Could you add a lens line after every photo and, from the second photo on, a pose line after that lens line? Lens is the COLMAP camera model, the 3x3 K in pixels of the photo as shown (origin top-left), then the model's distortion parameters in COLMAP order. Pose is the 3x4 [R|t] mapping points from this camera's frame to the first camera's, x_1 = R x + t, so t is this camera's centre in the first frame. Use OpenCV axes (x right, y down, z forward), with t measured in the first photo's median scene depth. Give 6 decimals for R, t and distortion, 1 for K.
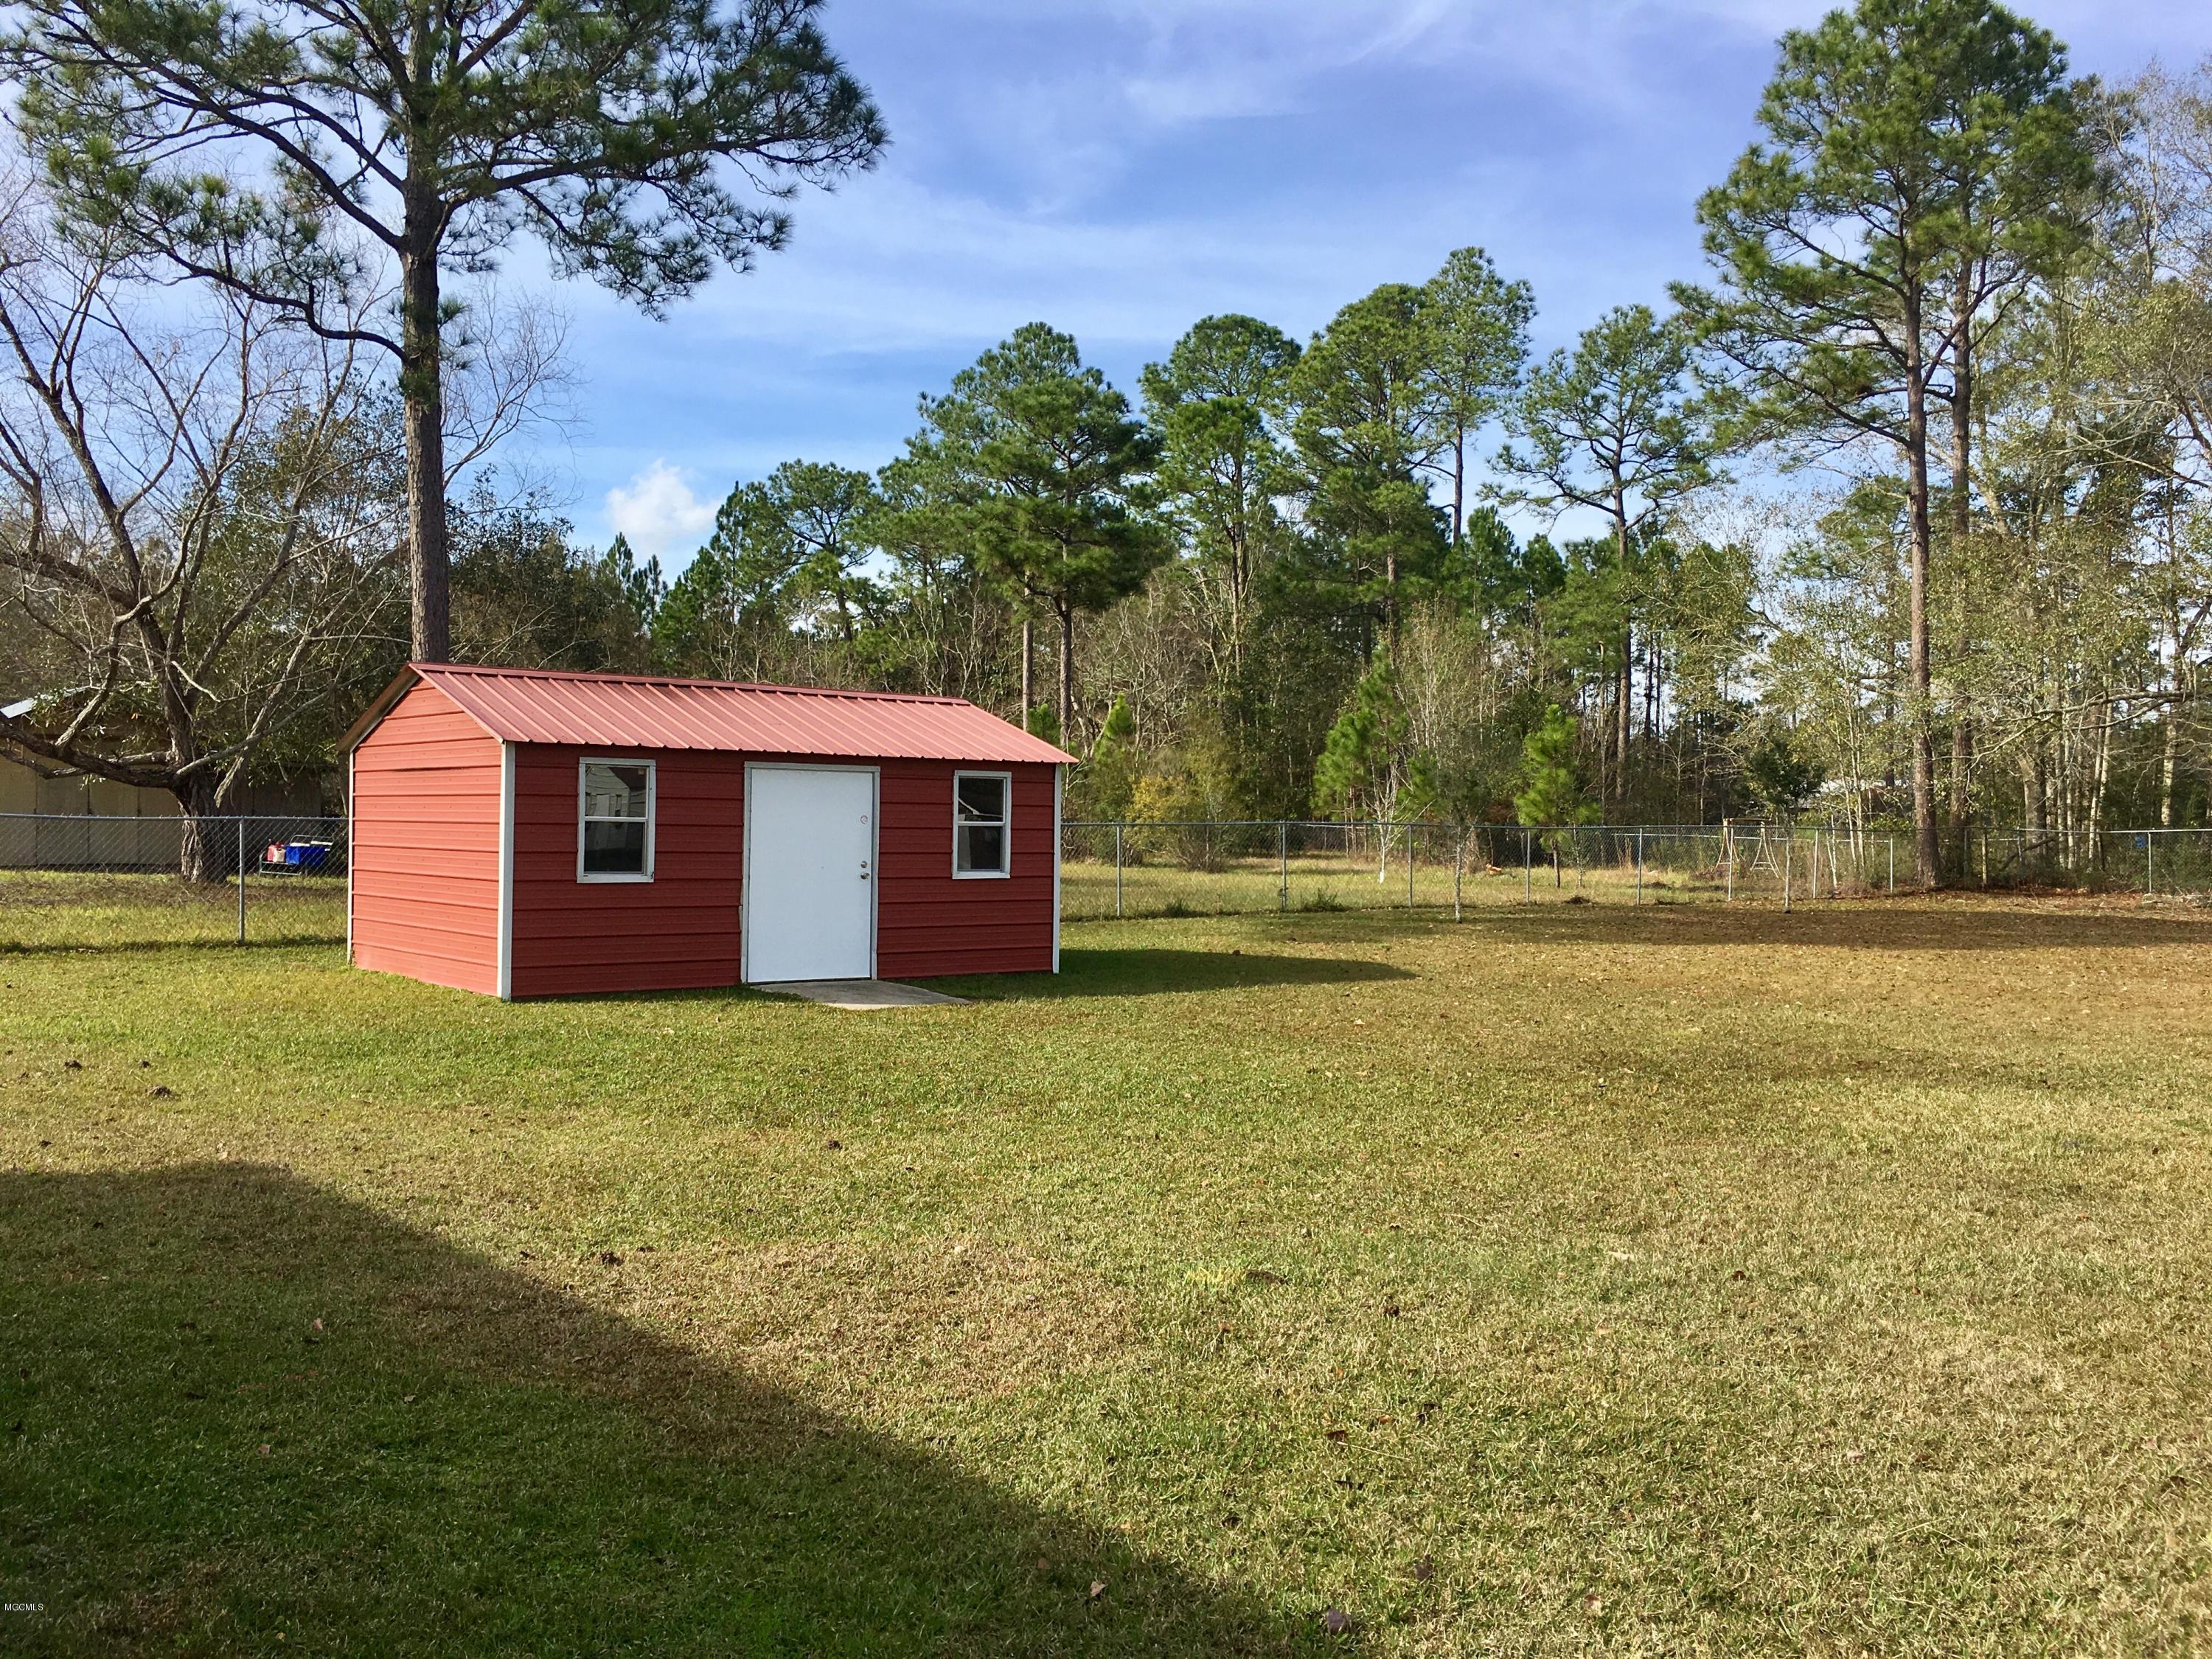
lens RADIAL K [[1866.0, 0, 1106.0], [0, 1866.0, 829.5], [0, 0, 1]] dist [0.082200, -0.111919]
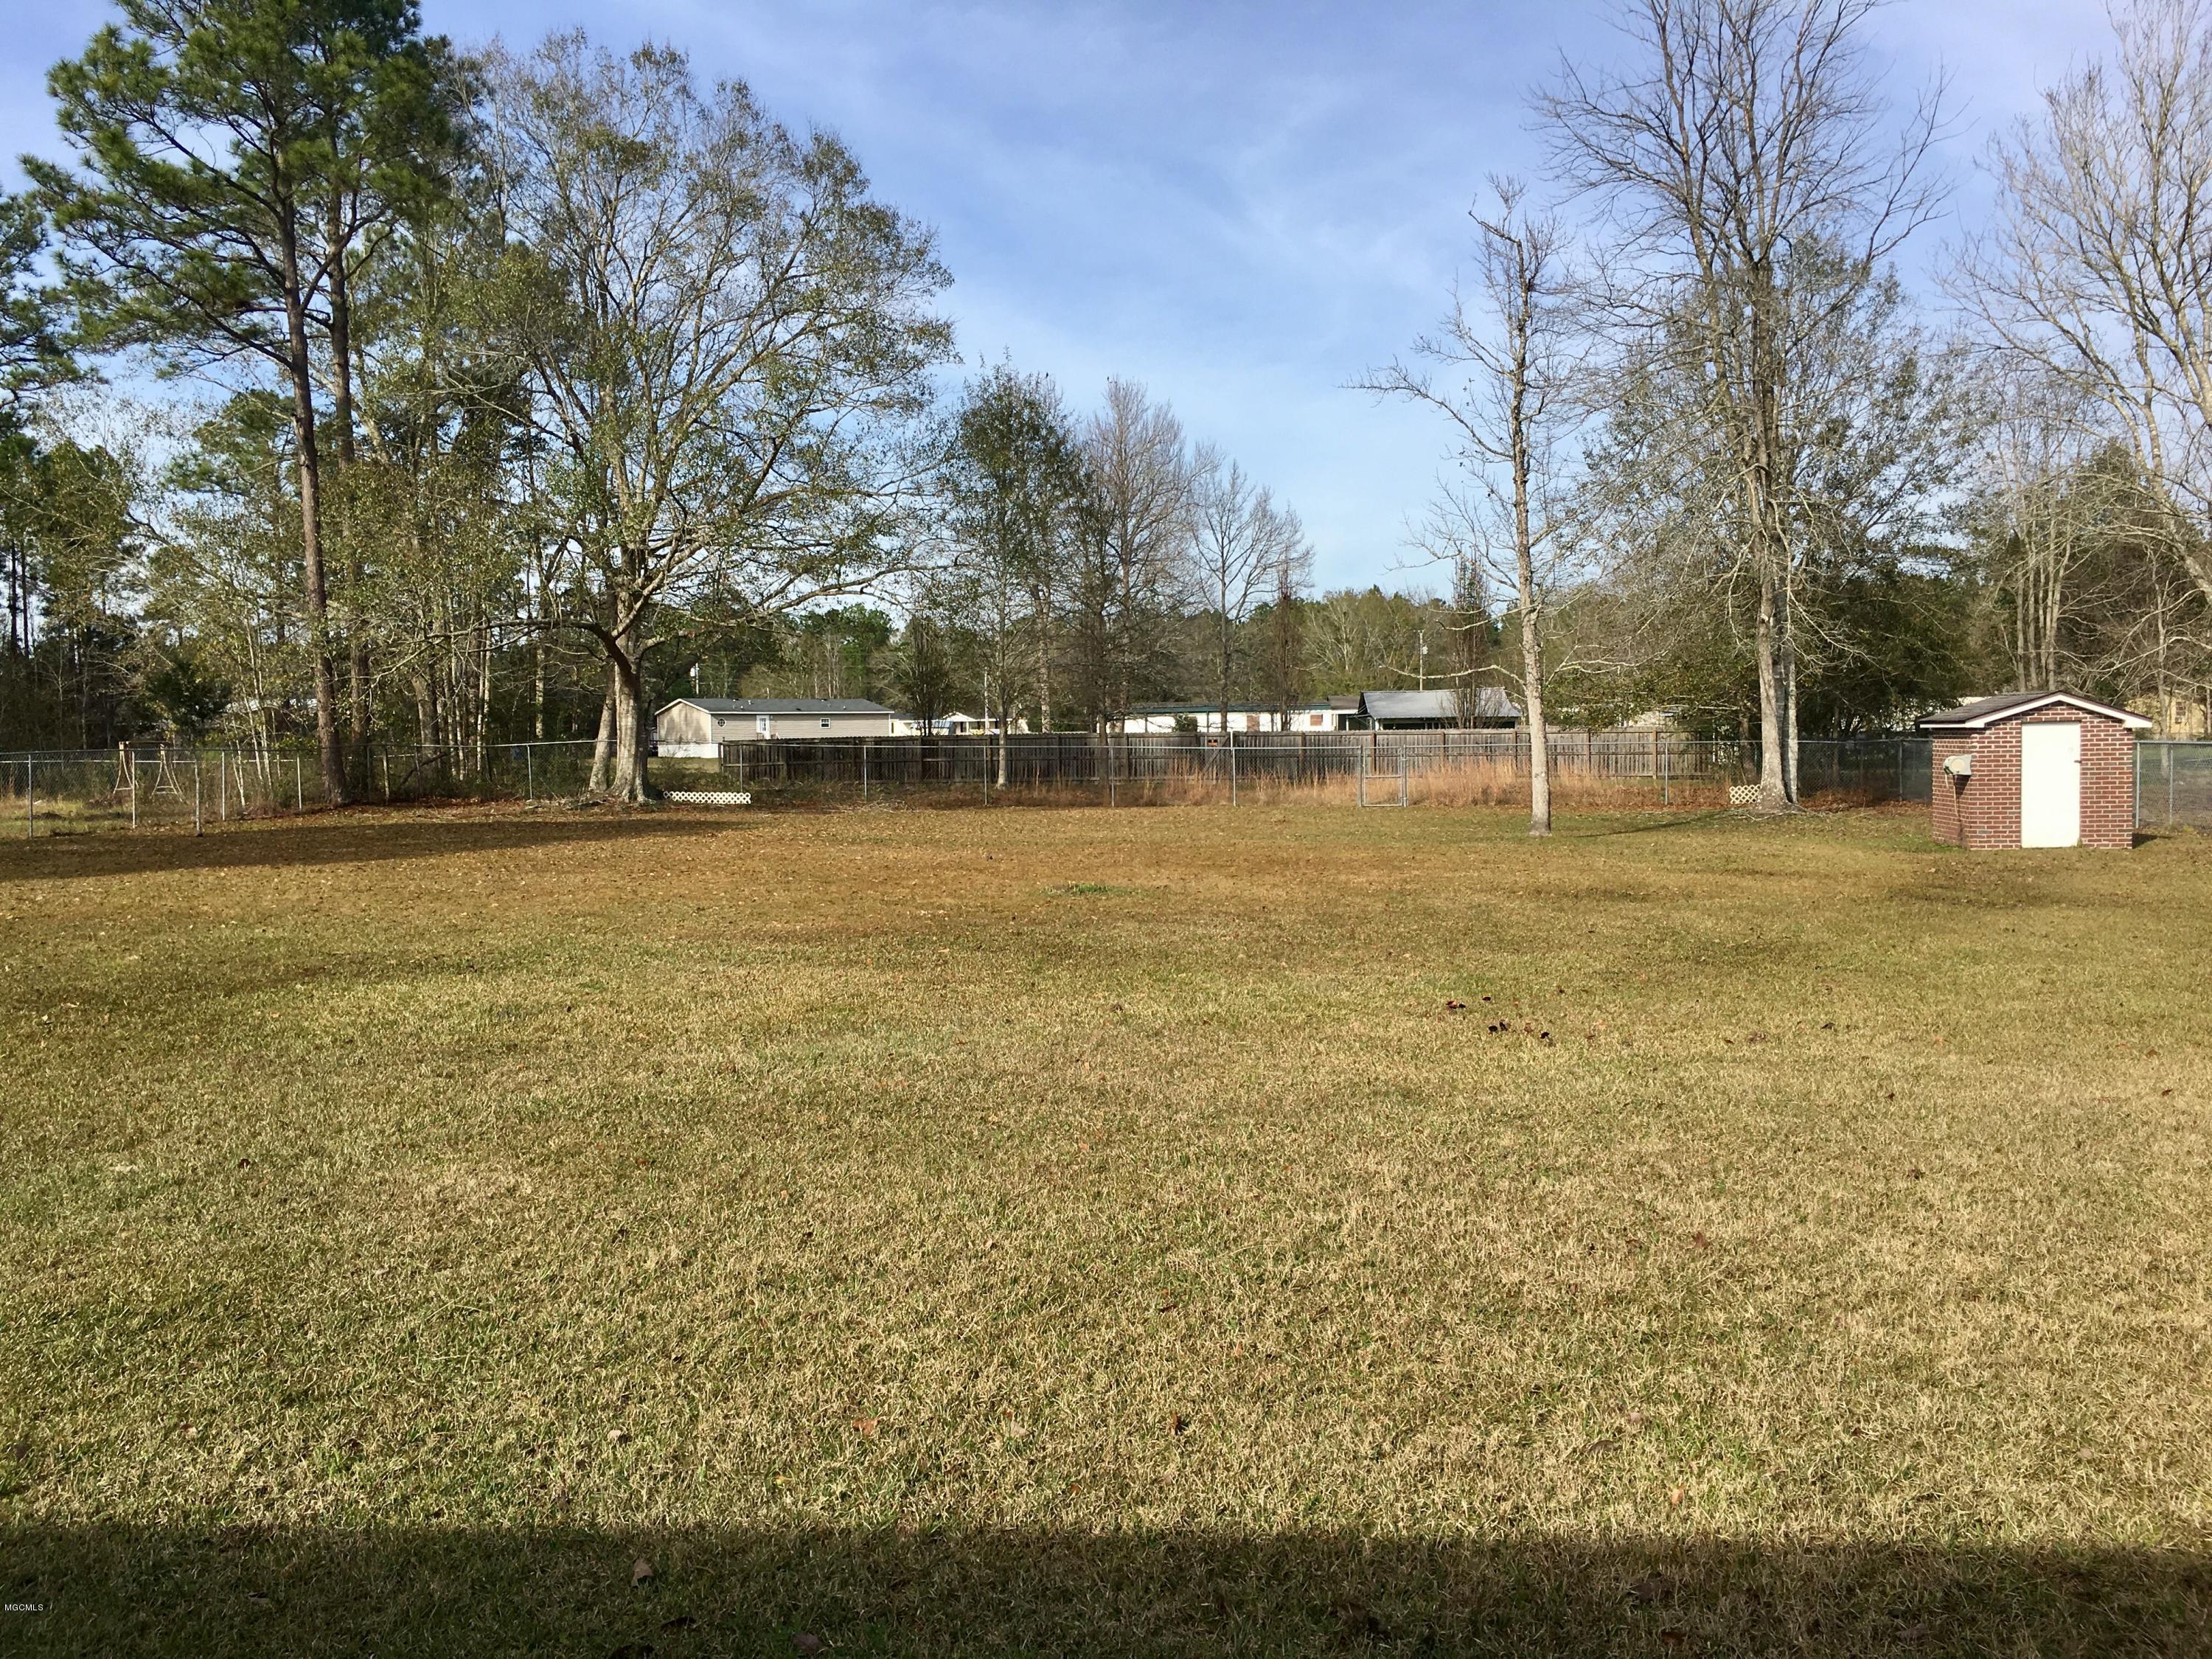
lens RADIAL K [[1890.2, 0, 1106.0], [0, 1890.2, 829.5], [0, 0, 1]] dist [0.078581, -0.134552]
pose [[0.693093, -0.057639, 0.718540, -0.021064], [0.027122, 0.998177, 0.053909, -0.000141], [-0.720338, -0.017876, 0.693393, -0.024504]]
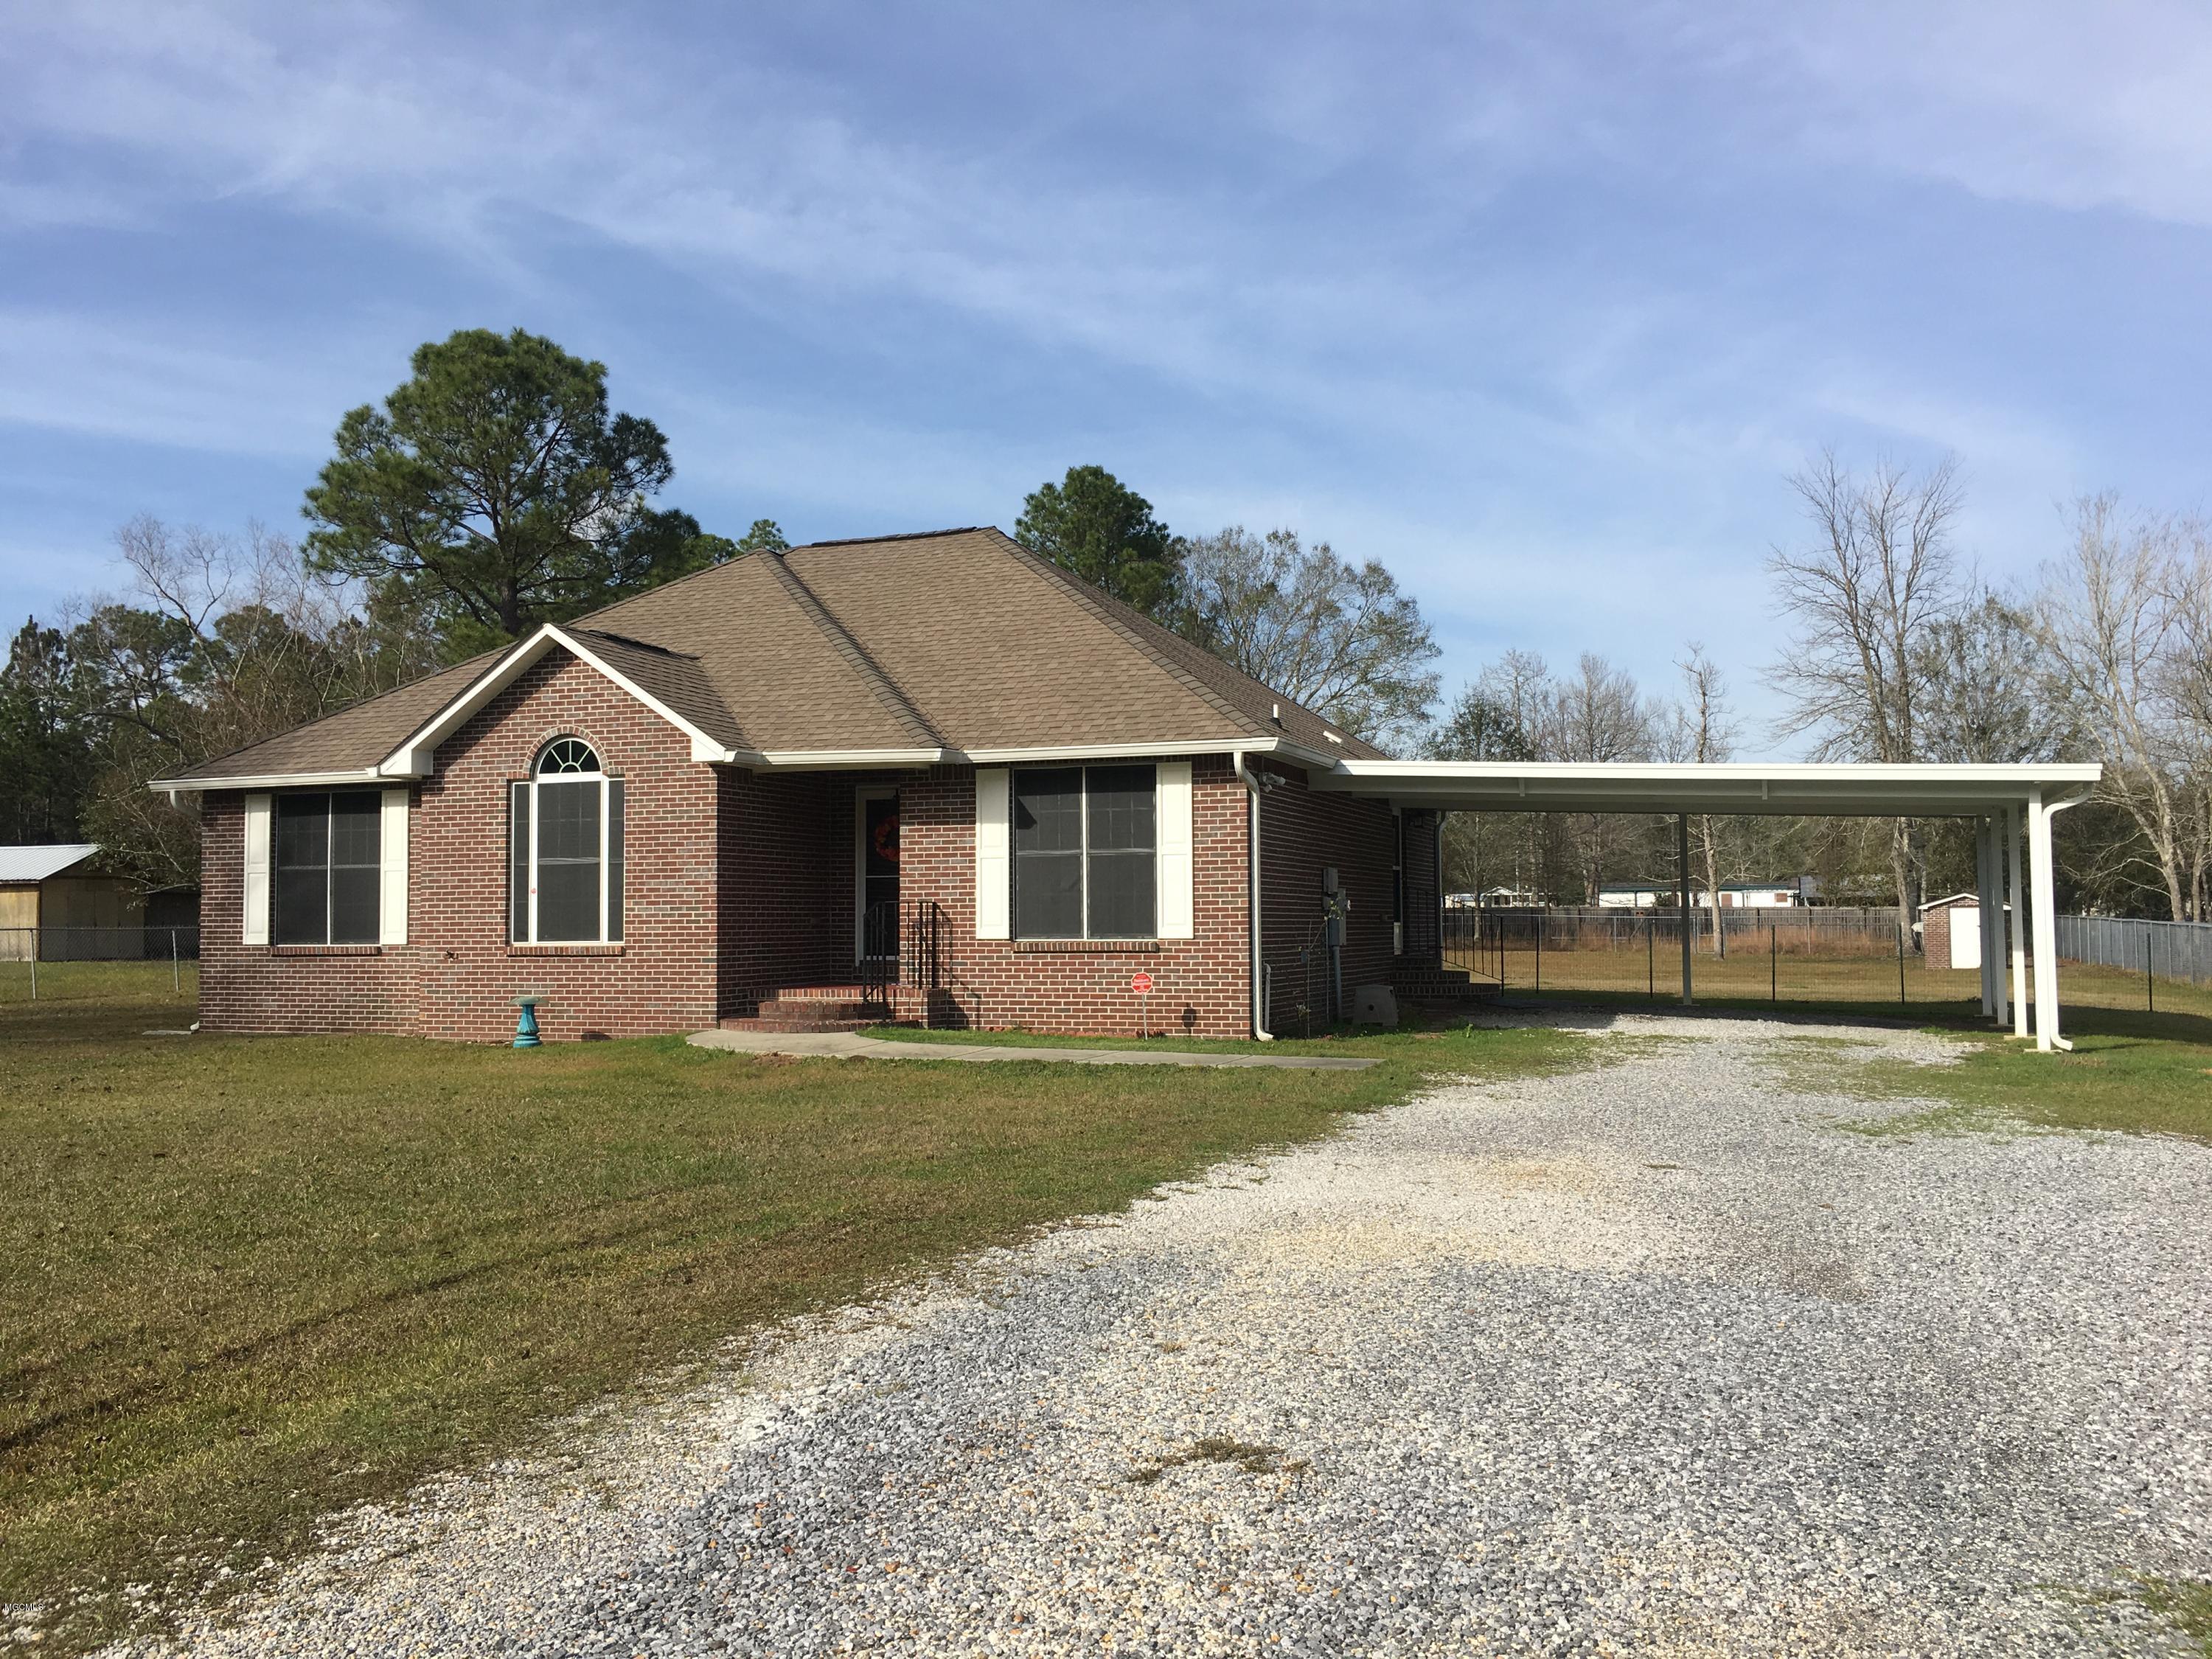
lens RADIAL K [[1890.2, 0, 1106.0], [0, 1890.2, 829.5], [0, 0, 1]] dist [0.078581, -0.134552]
pose [[0.874667, 0.001697, 0.484721, -0.497394], [0.022001, 0.998824, -0.043196, -0.002036], [-0.484224, 0.048446, 0.873602, -0.686995]]
